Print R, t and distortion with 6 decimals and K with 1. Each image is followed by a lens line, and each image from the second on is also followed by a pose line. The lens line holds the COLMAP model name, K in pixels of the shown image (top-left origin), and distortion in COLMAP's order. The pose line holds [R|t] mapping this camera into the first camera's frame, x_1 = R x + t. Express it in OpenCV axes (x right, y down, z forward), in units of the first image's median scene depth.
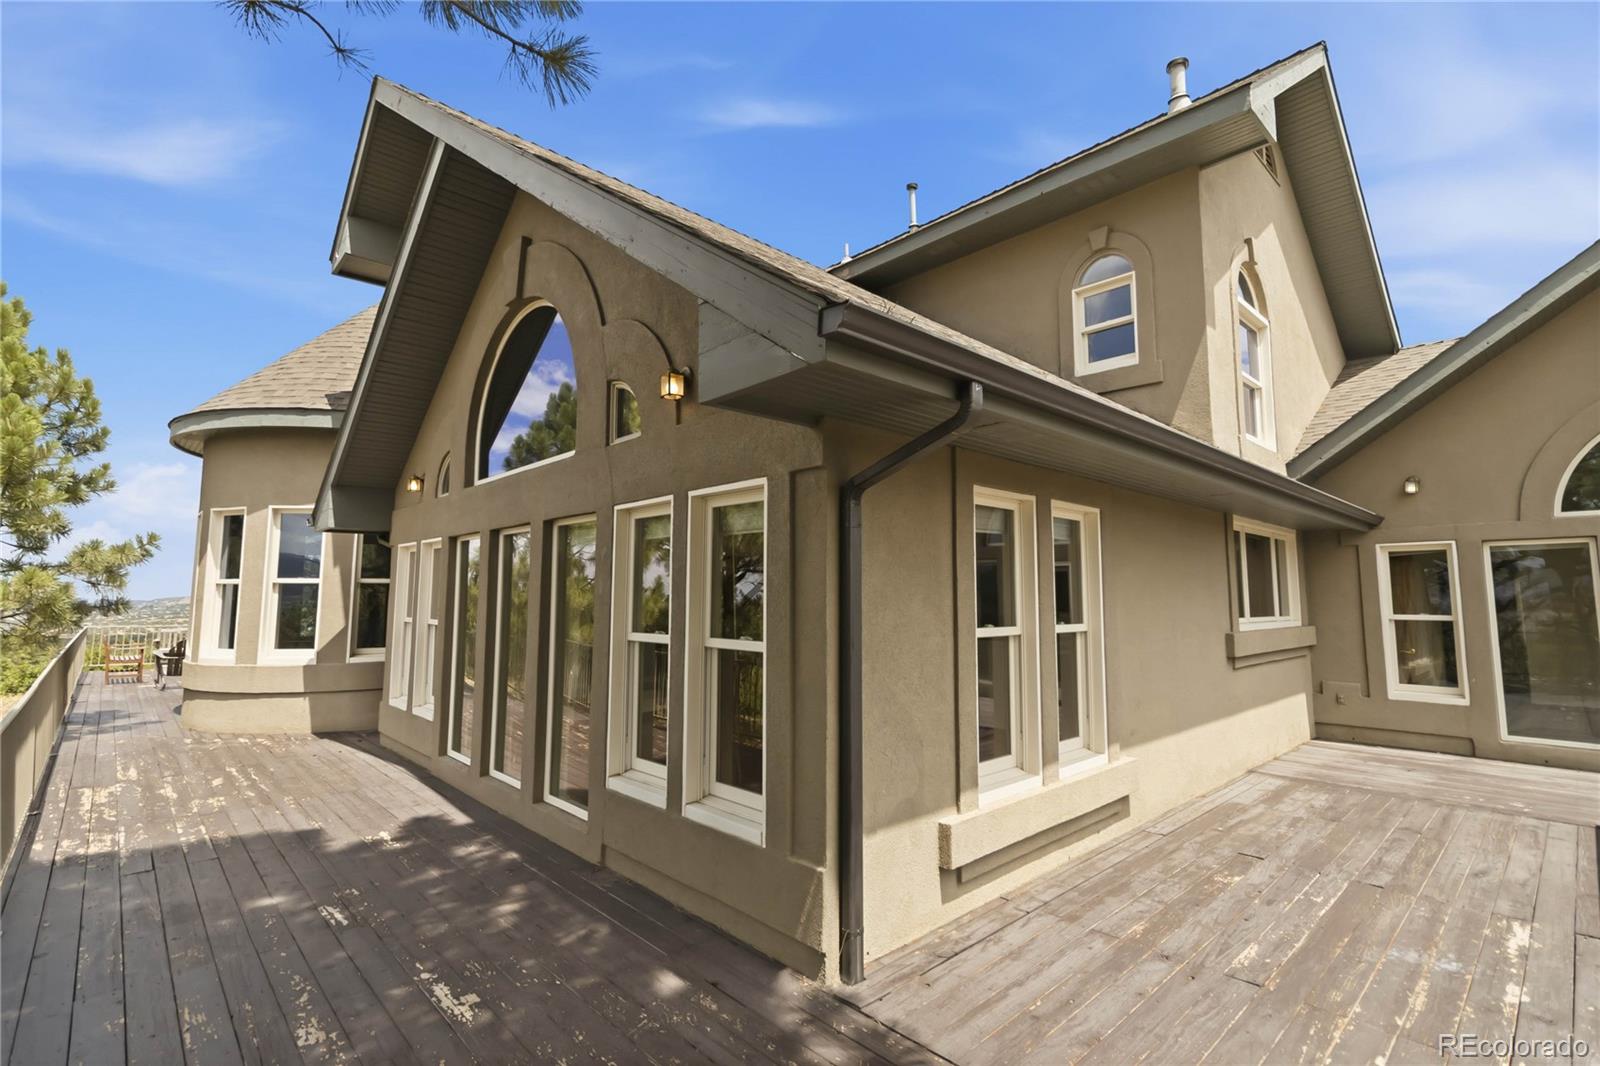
lens RADIAL K [[731.7, 0, 807.7], [0, 731.7, 529.8], [0, 0, 1]] dist [0.001036, 0.000369]
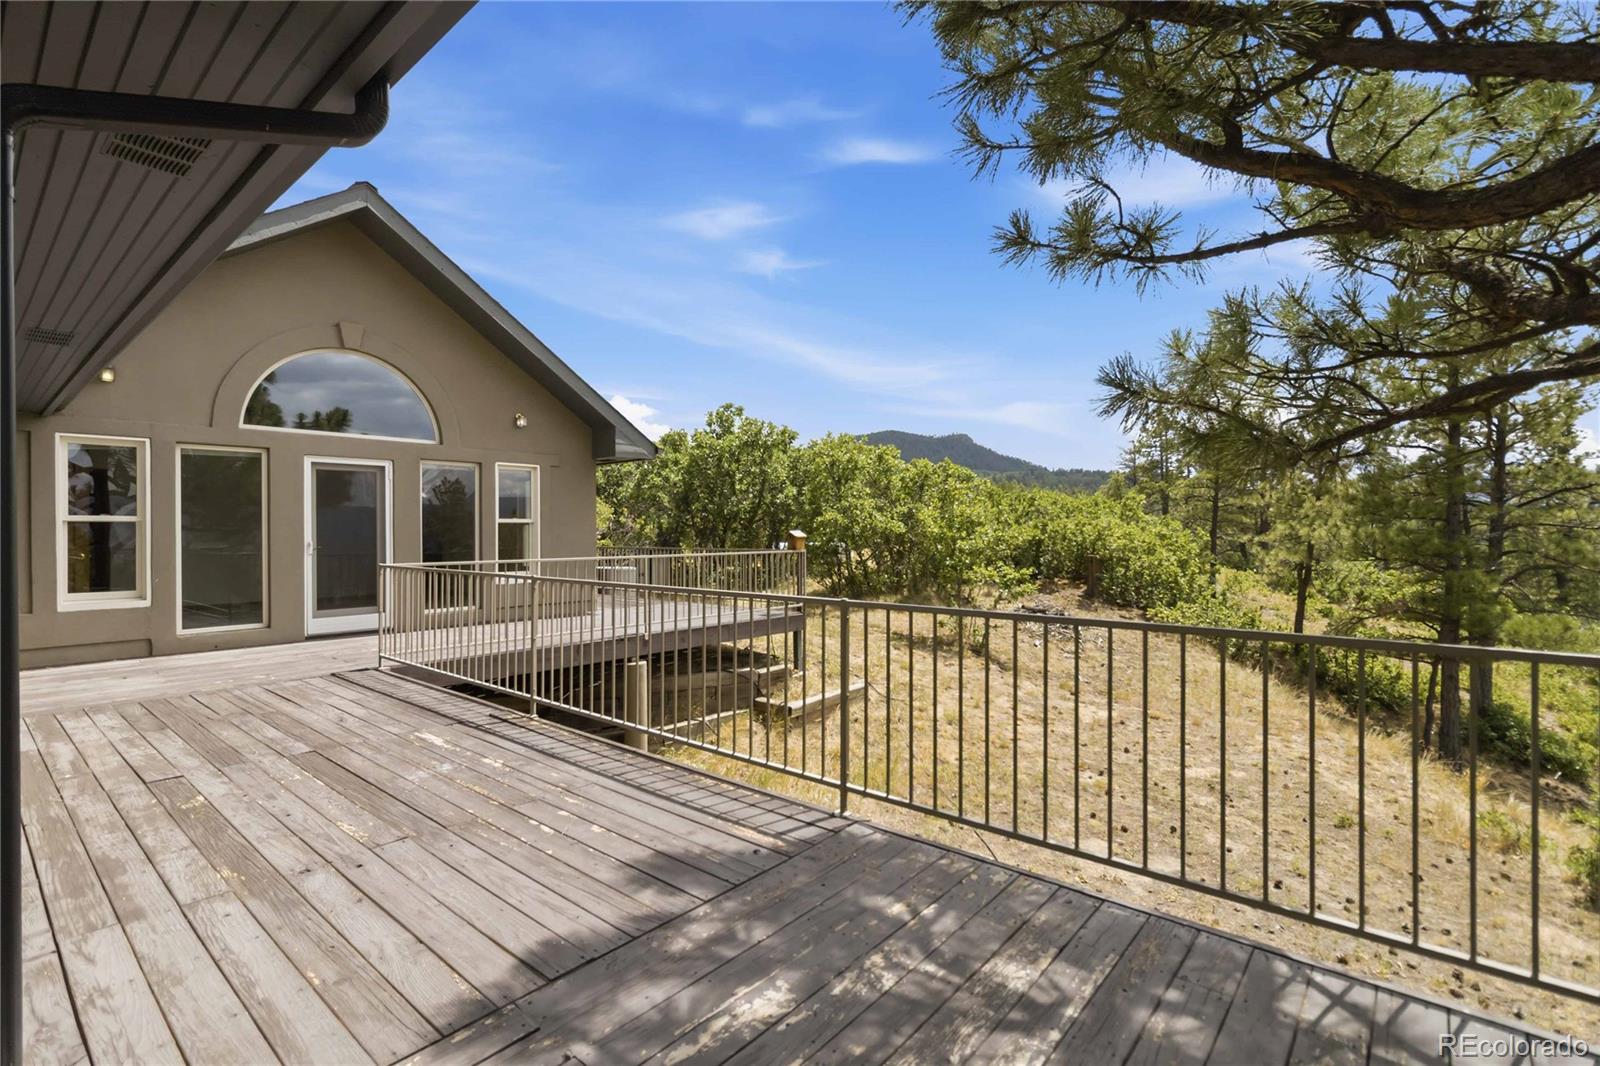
lens RADIAL K [[731.7, 0, 807.7], [0, 731.7, 529.8], [0, 0, 1]] dist [0.001036, 0.000369]
pose [[-0.108637, -0.003785, 0.994074, -0.182210], [-0.092089, 0.995731, -0.006273, 0.063536], [-0.989807, -0.092225, -0.108522, 0.245366]]
